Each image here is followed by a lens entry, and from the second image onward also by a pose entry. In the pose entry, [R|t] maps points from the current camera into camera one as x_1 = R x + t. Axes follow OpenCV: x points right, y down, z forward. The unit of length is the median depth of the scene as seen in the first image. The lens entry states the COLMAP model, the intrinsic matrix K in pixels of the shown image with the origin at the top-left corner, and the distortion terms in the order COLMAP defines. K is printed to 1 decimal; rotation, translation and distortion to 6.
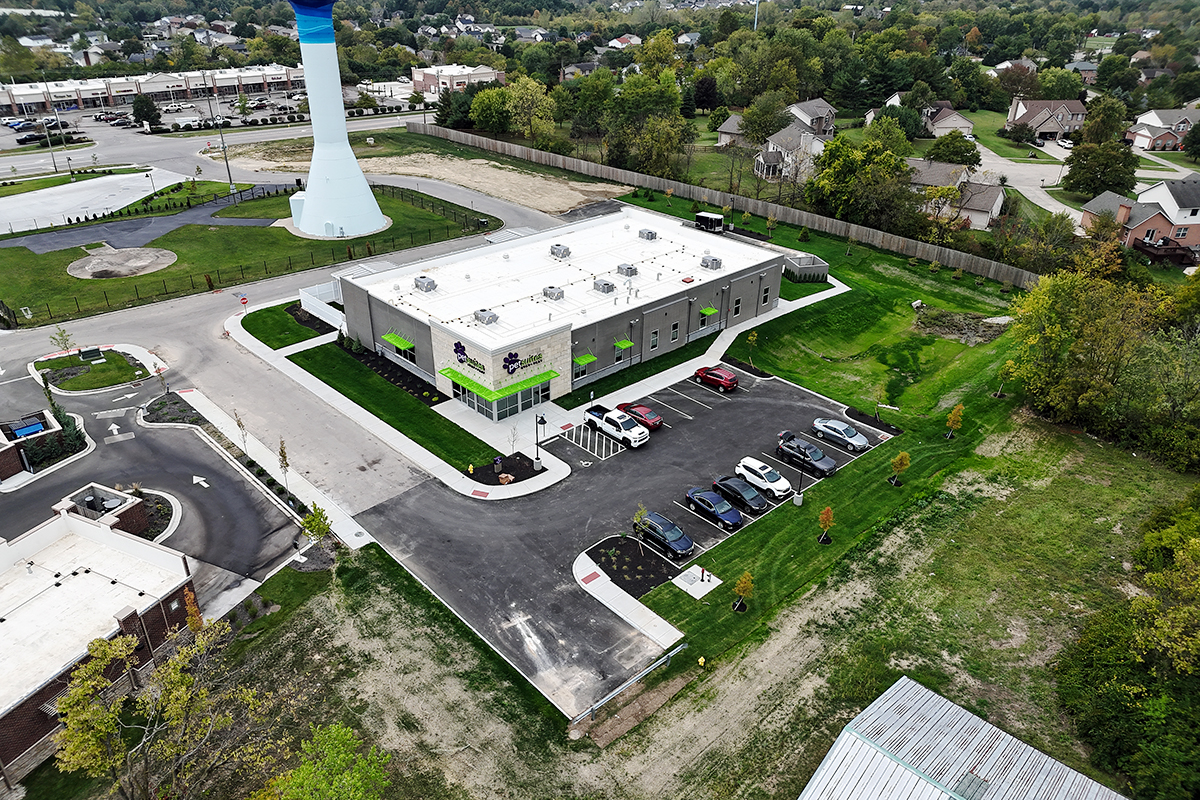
lens RADIAL K [[838.3, 0, 595.9], [0, 838.3, 392.8], [0, 0, 1]] dist [0.063477, -0.059113]
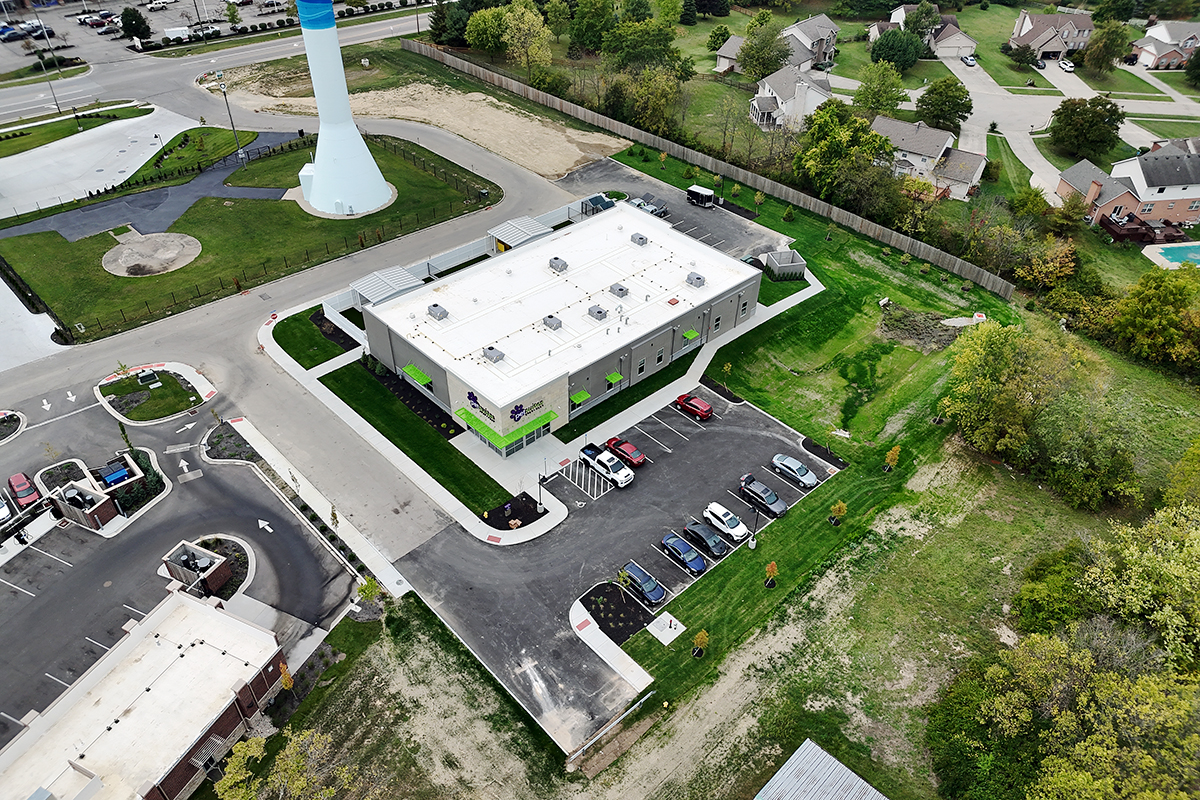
lens RADIAL K [[838.3, 0, 595.7], [0, 838.3, 409.3], [0, 0, 1]] dist [0.063477, -0.059113]
pose [[0.999977, 0.005916, 0.003438, 0.004532], [-0.006489, 0.979308, 0.202270, -0.260425], [-0.002170, -0.202287, 0.979324, -0.137050]]
